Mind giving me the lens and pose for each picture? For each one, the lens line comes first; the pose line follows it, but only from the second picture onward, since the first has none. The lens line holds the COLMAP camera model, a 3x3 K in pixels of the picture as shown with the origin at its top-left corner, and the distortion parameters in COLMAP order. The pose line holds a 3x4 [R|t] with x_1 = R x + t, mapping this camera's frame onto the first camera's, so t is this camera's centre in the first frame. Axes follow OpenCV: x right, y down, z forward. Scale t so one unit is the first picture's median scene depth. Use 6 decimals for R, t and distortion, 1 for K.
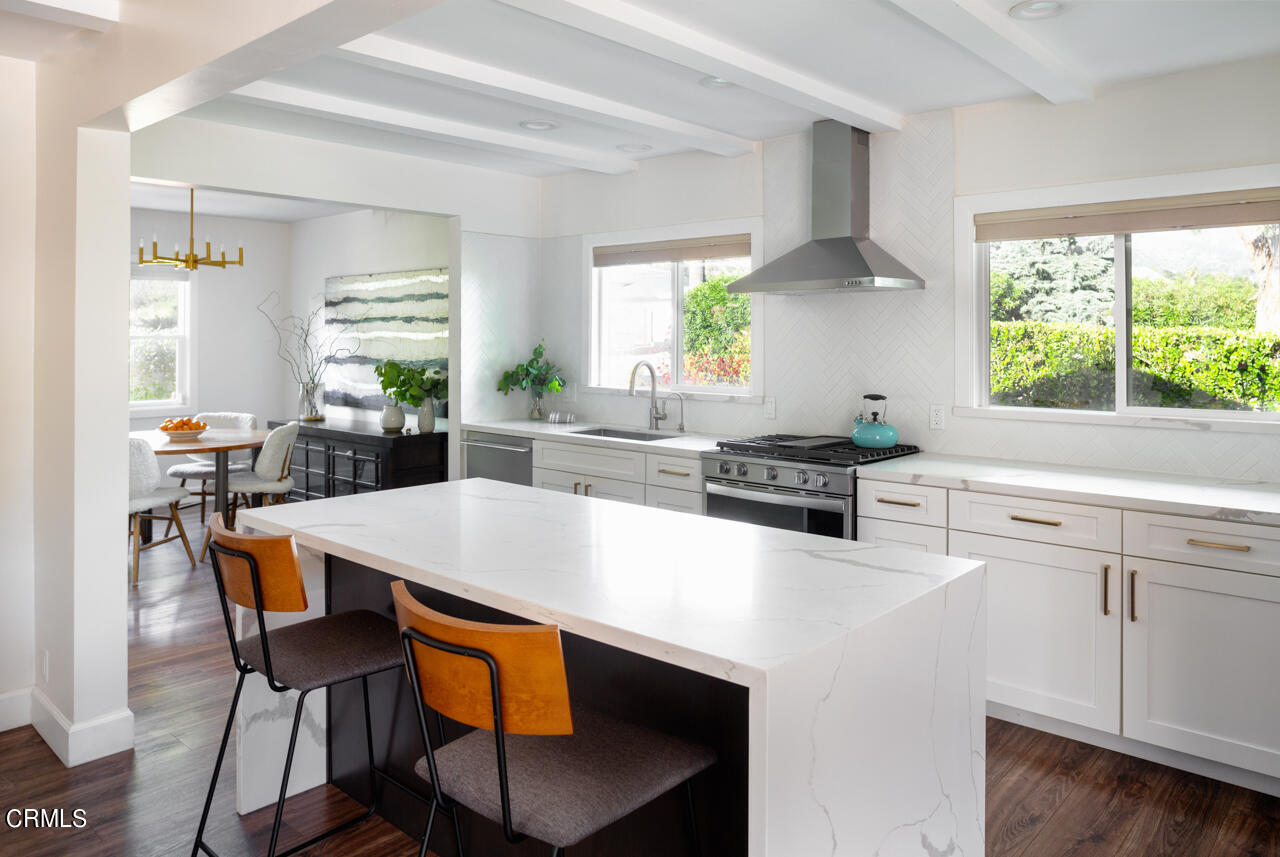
lens RADIAL K [[896.8, 0, 635.6], [0, 896.8, 329.0], [0, 0, 1]] dist [-0.076098, 0.069901]
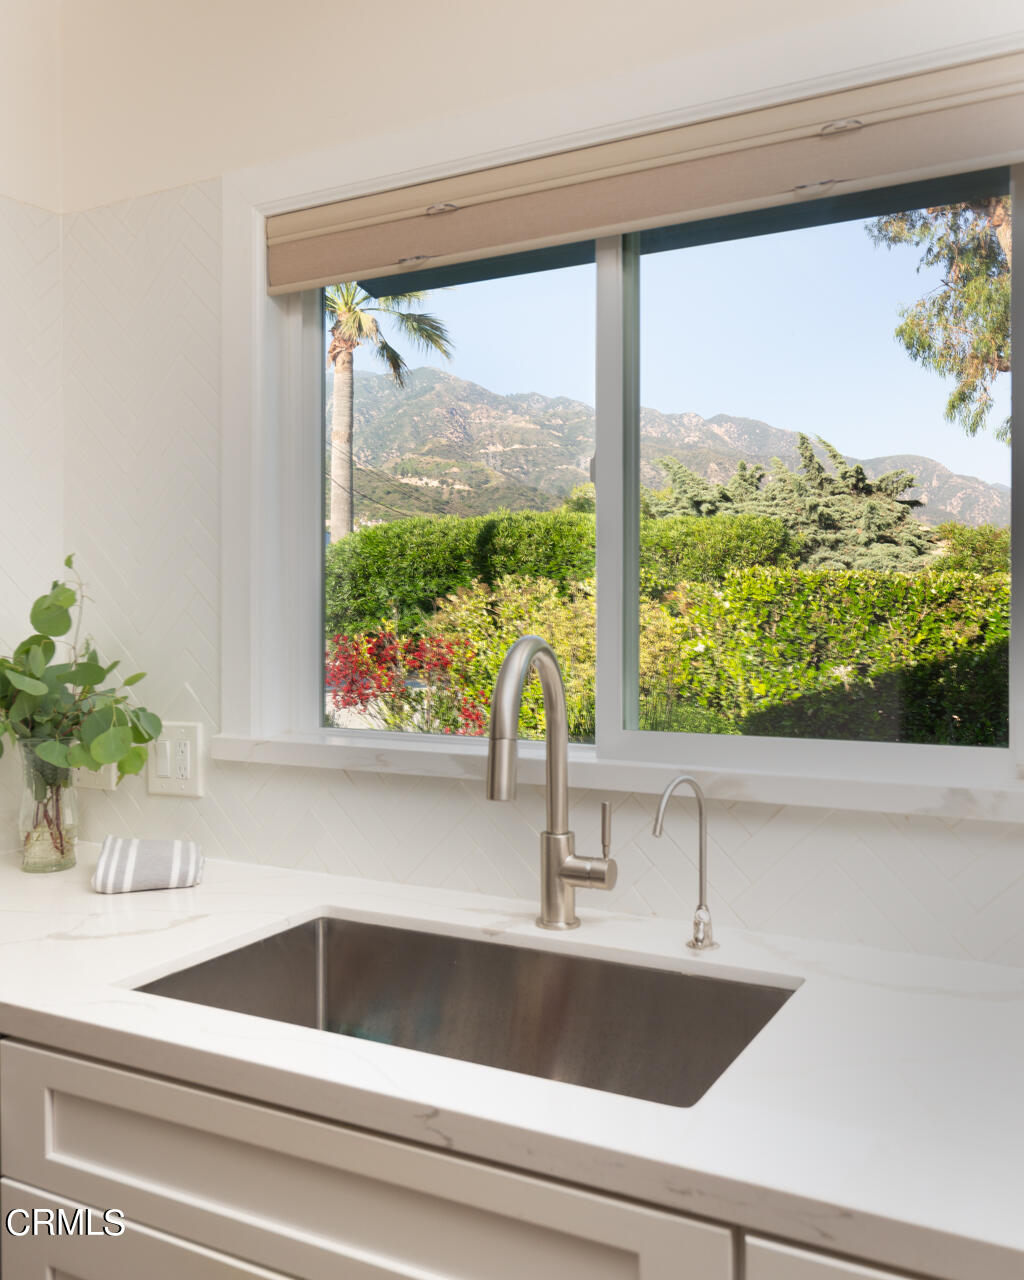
lens RADIAL K [[1139.3, 0, 512.0], [0, 1139.3, 640.0], [0, 0, 1]] dist [-0.006334, -0.002032]
pose [[0.972756, -0.013211, 0.231455, -0.030911], [0.006112, 0.999489, 0.031360, 0.013808], [-0.231751, -0.029091, 0.972340, 0.367745]]
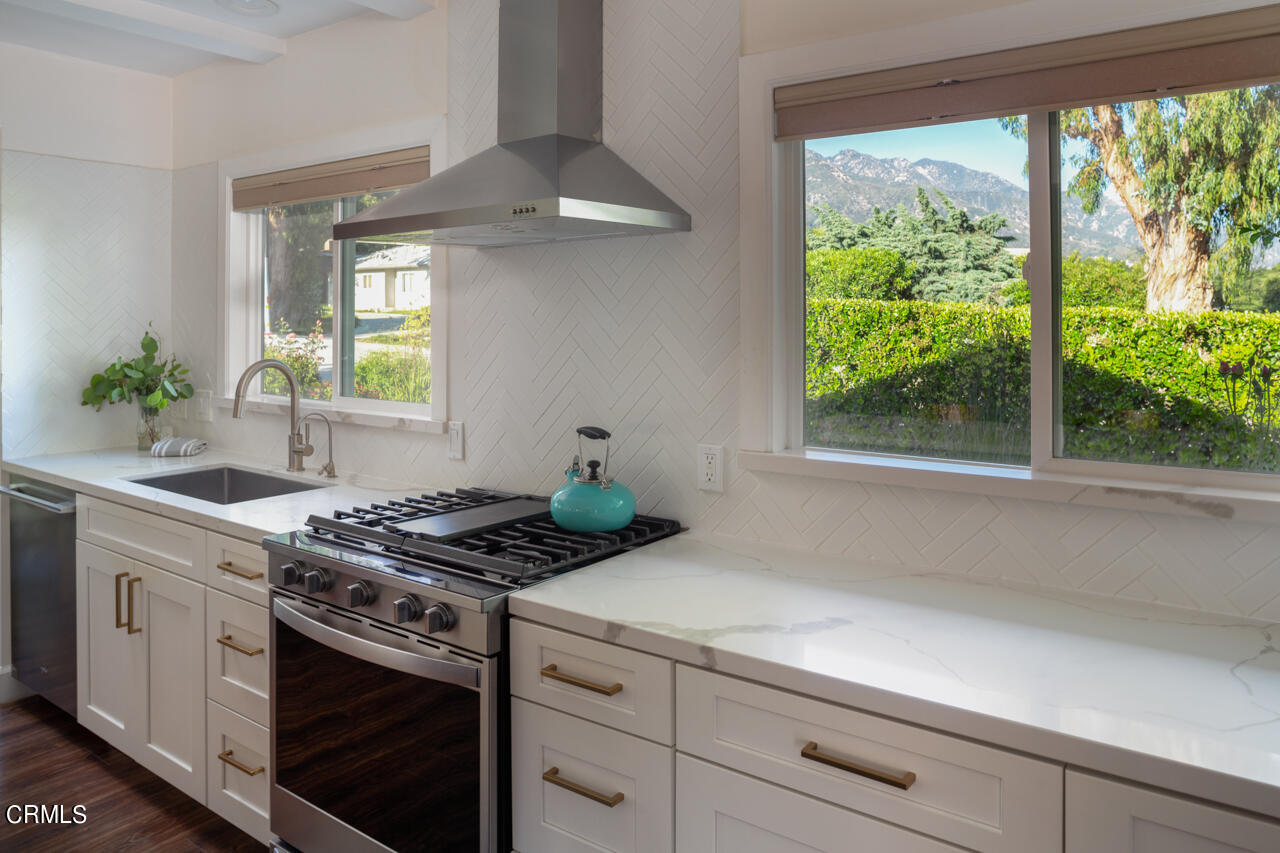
lens RADIAL K [[896.8, 0, 635.6], [0, 896.8, 327.0], [0, 0, 1]] dist [-0.076098, 0.069901]
pose [[0.994633, -0.003044, 0.103423, 0.098347], [0.001192, 0.999838, 0.017968, 0.001521], [-0.103461, -0.017749, 0.994475, 0.192655]]
